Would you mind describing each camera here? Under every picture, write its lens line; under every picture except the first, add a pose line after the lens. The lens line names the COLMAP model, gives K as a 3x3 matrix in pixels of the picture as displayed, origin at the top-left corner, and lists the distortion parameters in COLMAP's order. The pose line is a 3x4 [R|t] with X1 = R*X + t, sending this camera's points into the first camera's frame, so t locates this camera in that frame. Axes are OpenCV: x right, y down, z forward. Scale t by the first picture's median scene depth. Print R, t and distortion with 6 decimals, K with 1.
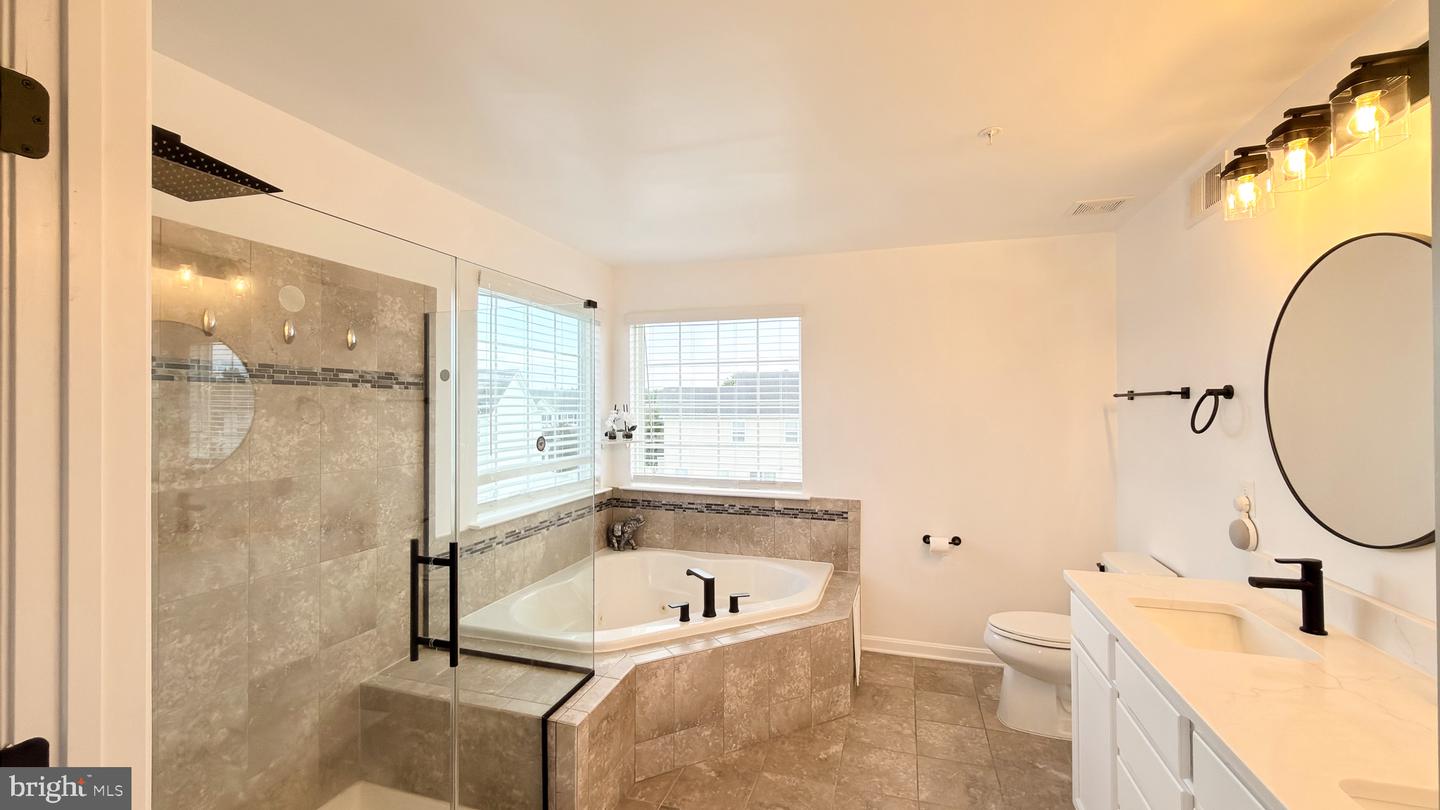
lens RADIAL K [[593.8, 0, 715.2], [0, 593.8, 408.1], [0, 0, 1]] dist [0.000920, -0.001736]
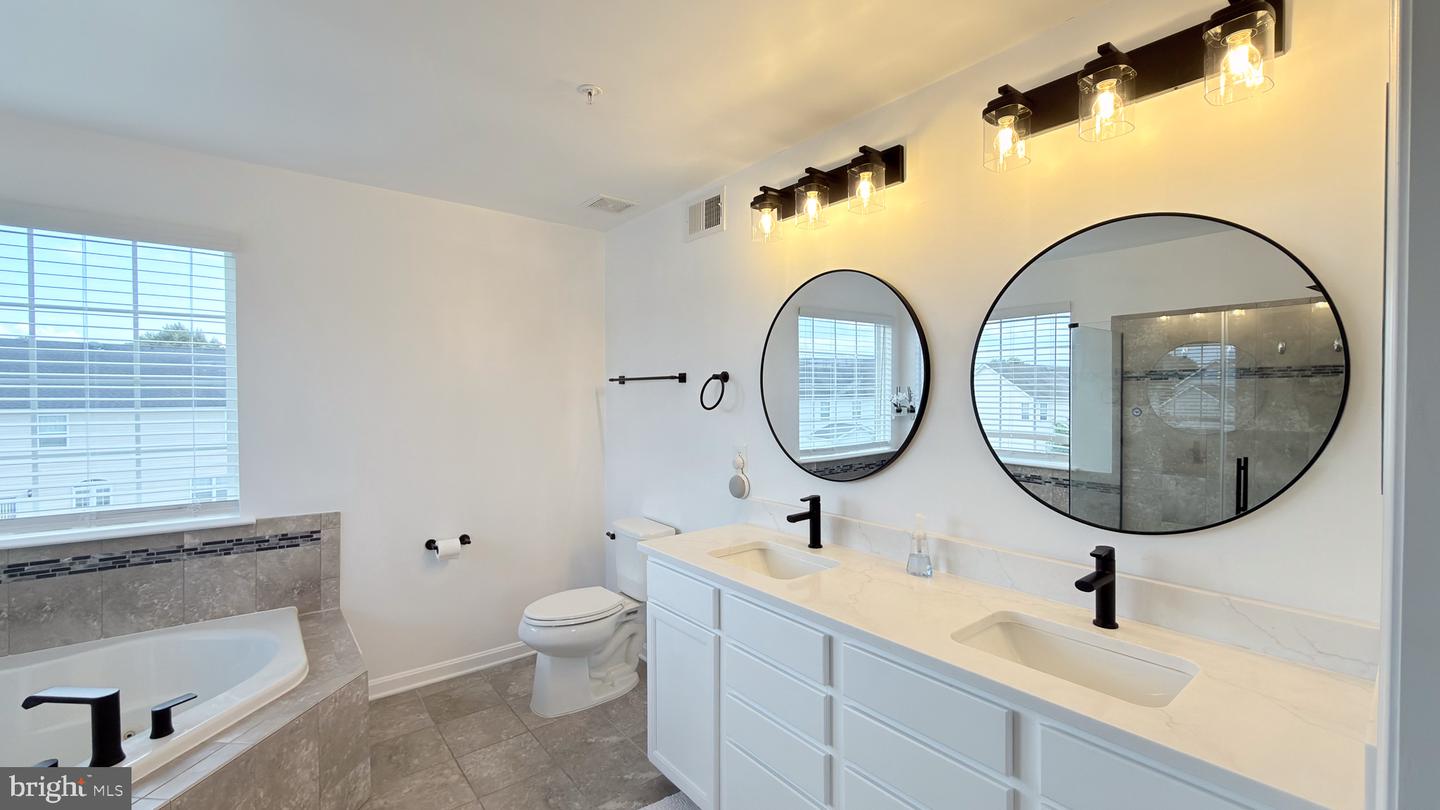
lens RADIAL K [[593.8, 0, 733.6], [0, 593.8, 406.4], [0, 0, 1]] dist [0.000920, -0.001736]
pose [[0.541962, -0.013789, 0.840290, -0.130235], [0.000262, 0.999868, 0.016238, 0.009959], [-0.840403, -0.008580, 0.541894, 0.190350]]
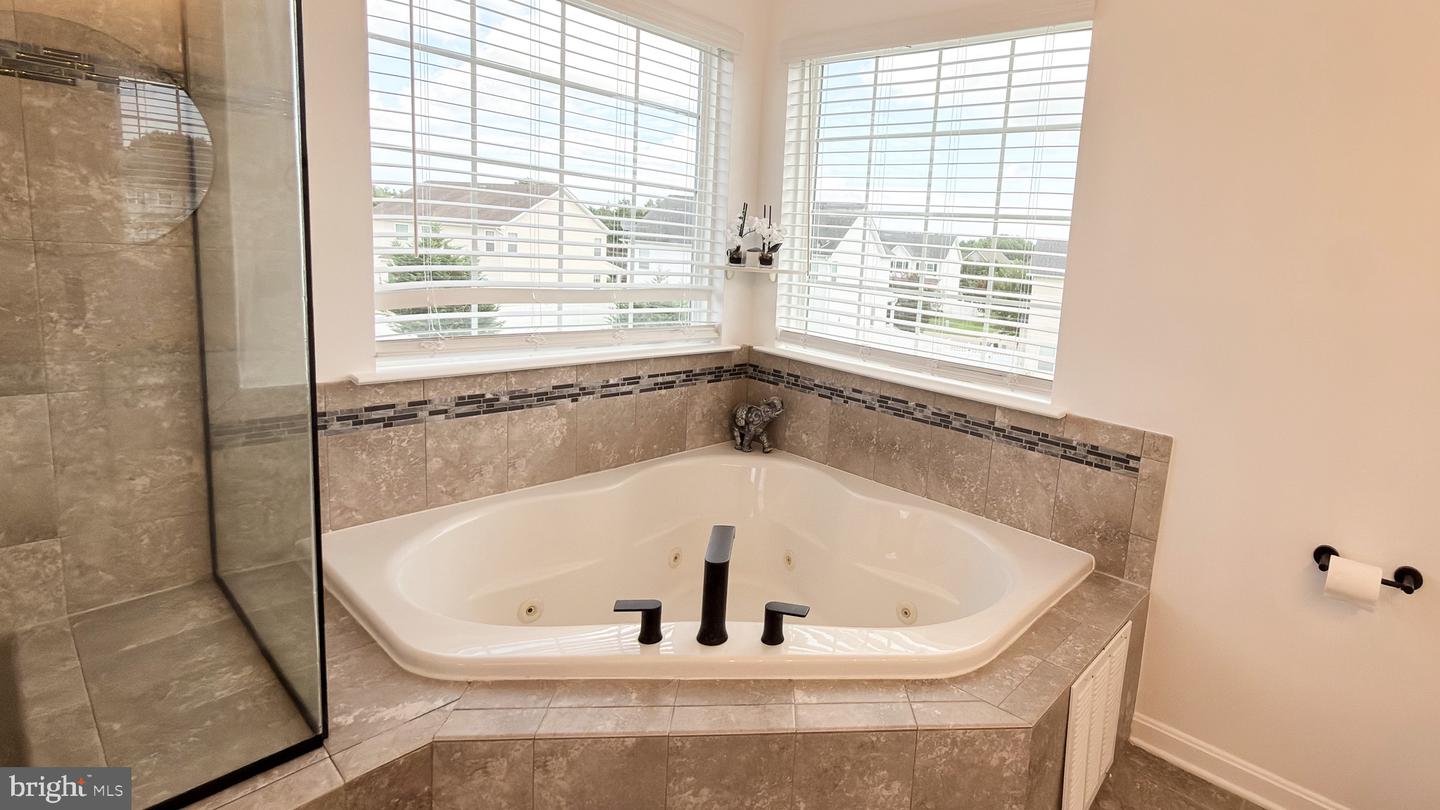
lens RADIAL K [[694.1, 0, 856.1], [0, 694.1, 354.2], [0, 0, 1]] dist [-0.003144, 0.000660]
pose [[0.932589, 0.123295, -0.339228, 0.213799], [-0.077958, 0.986470, 0.144223, 0.040395], [0.352420, -0.108055, 0.929583, 0.485858]]
